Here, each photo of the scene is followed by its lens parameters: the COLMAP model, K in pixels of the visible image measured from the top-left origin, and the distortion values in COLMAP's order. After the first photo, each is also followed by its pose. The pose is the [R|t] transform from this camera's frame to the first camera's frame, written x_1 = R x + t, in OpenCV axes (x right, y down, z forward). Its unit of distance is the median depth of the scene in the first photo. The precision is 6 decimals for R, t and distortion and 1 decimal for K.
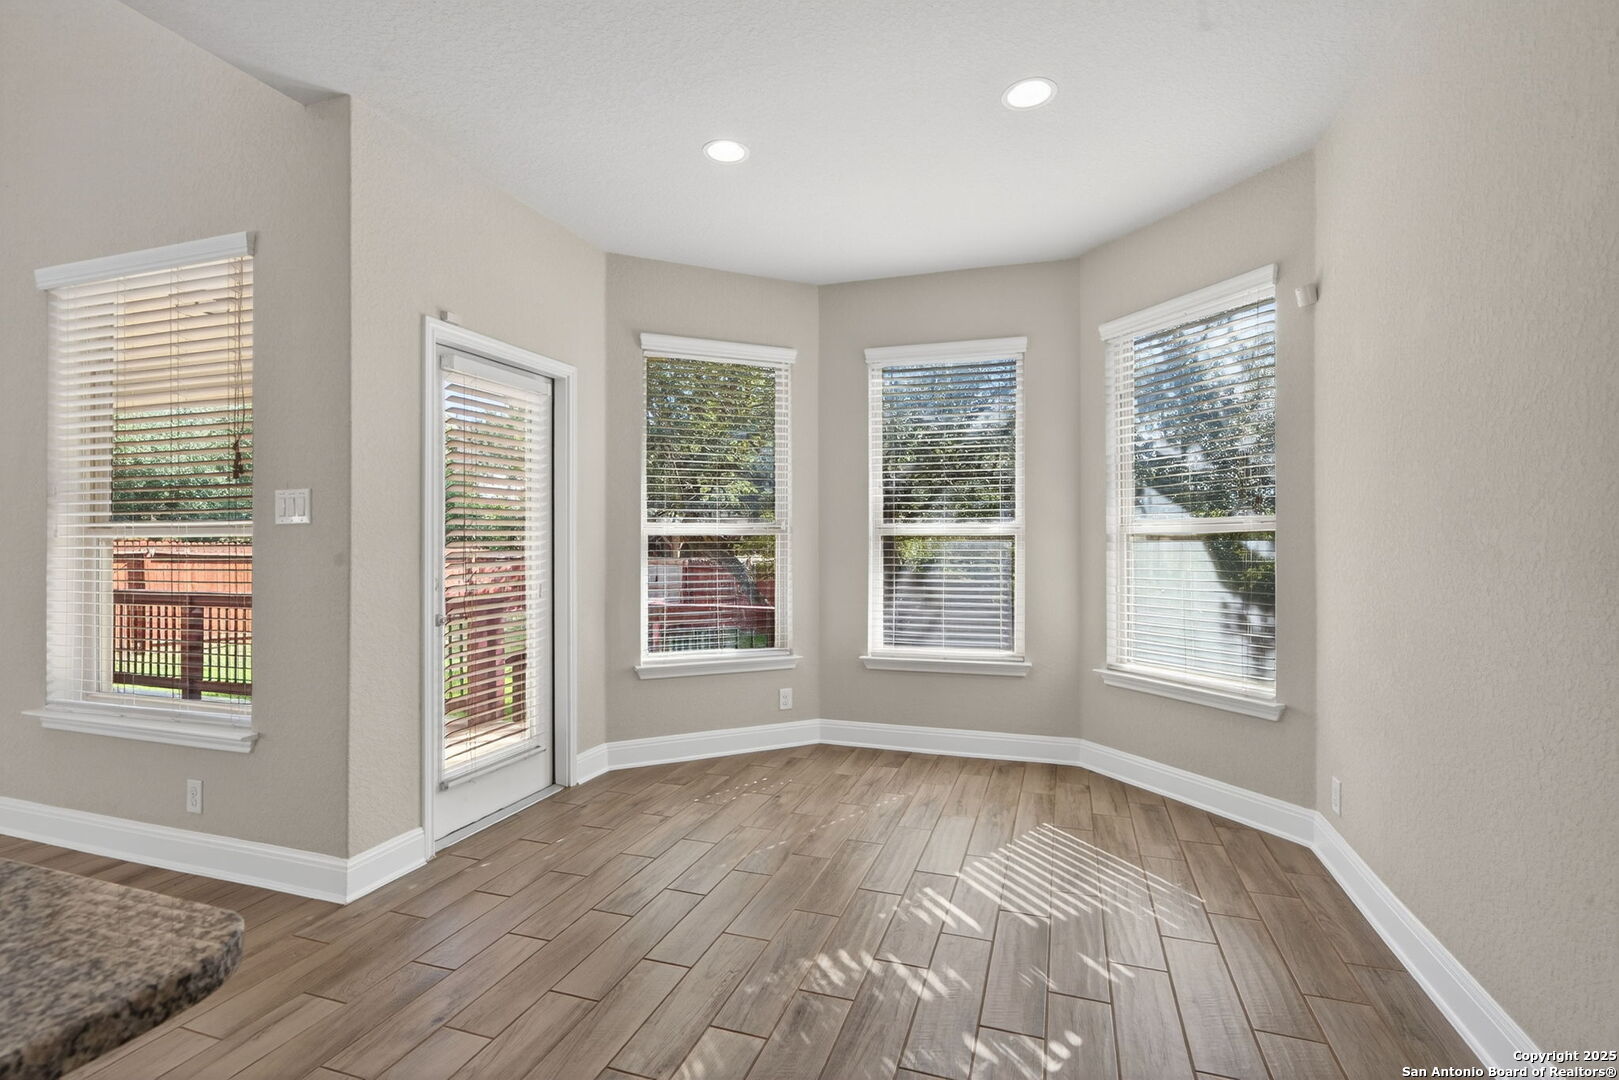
lens RADIAL K [[729.2, 0, 806.9], [0, 729.2, 524.9], [0, 0, 1]] dist [-0.016224, 0.000041]
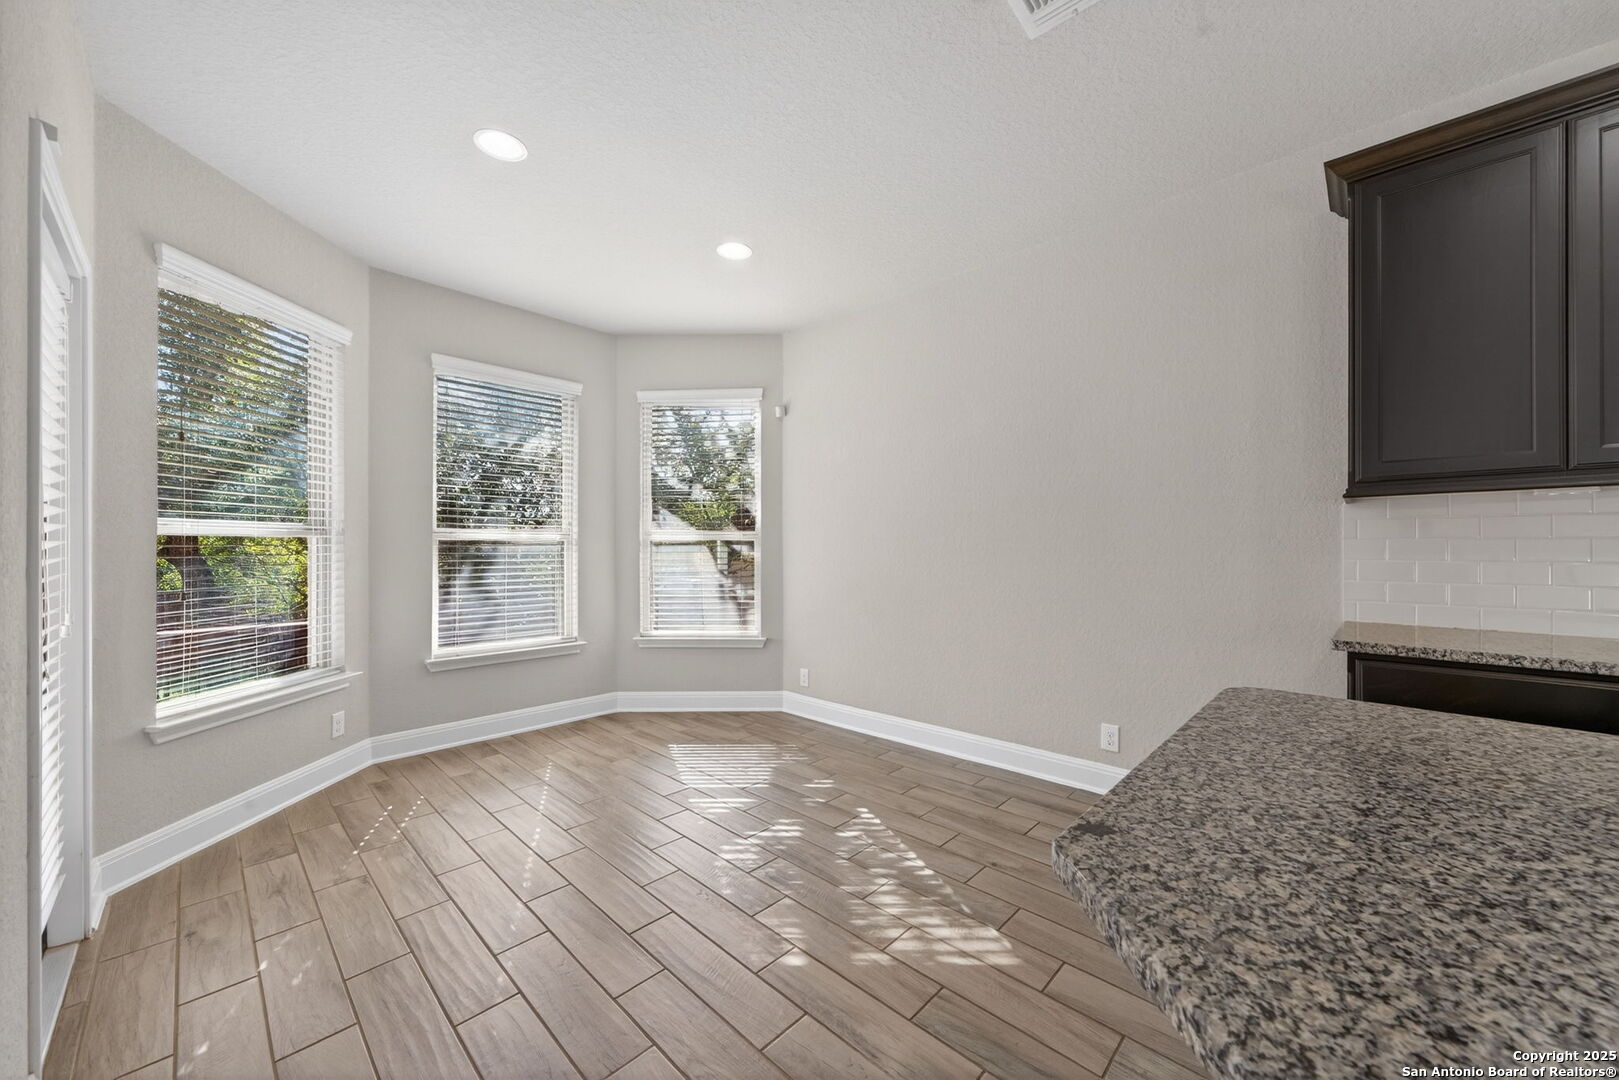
lens RADIAL K [[598.6, 0, 812.6], [0, 598.6, 544.9], [0, 0, 1]] dist [-0.021113, 0.000044]
pose [[0.425495, 0.001767, 0.904959, -0.499545], [-0.021514, 0.999735, 0.008163, 0.004161], [-0.904705, -0.022942, 0.425420, 0.214877]]
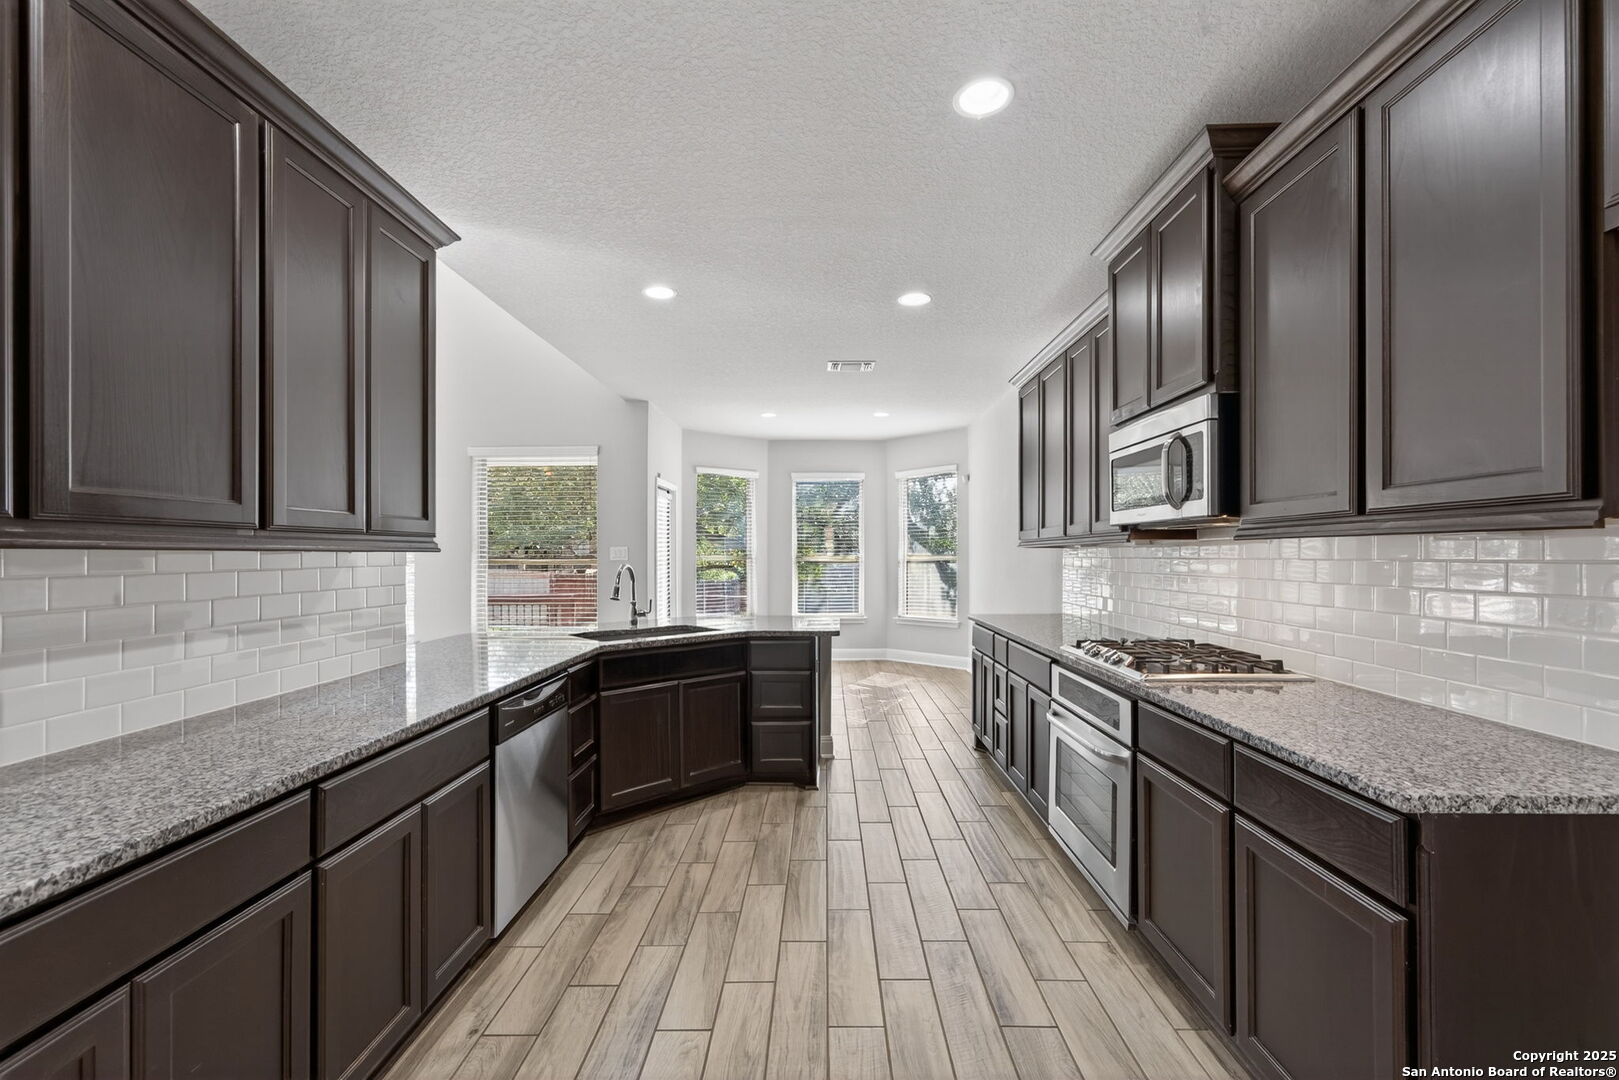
lens RADIAL K [[703.8, 0, 809.5], [0, 703.8, 540.0], [0, 0, 1]] dist [-0.000211, 0.000013]
pose [[0.951567, 0.000741, 0.307440, -0.582758], [0.000007, 0.999997, -0.002432, -0.050339], [-0.307441, 0.002316, 0.951564, -1.119196]]
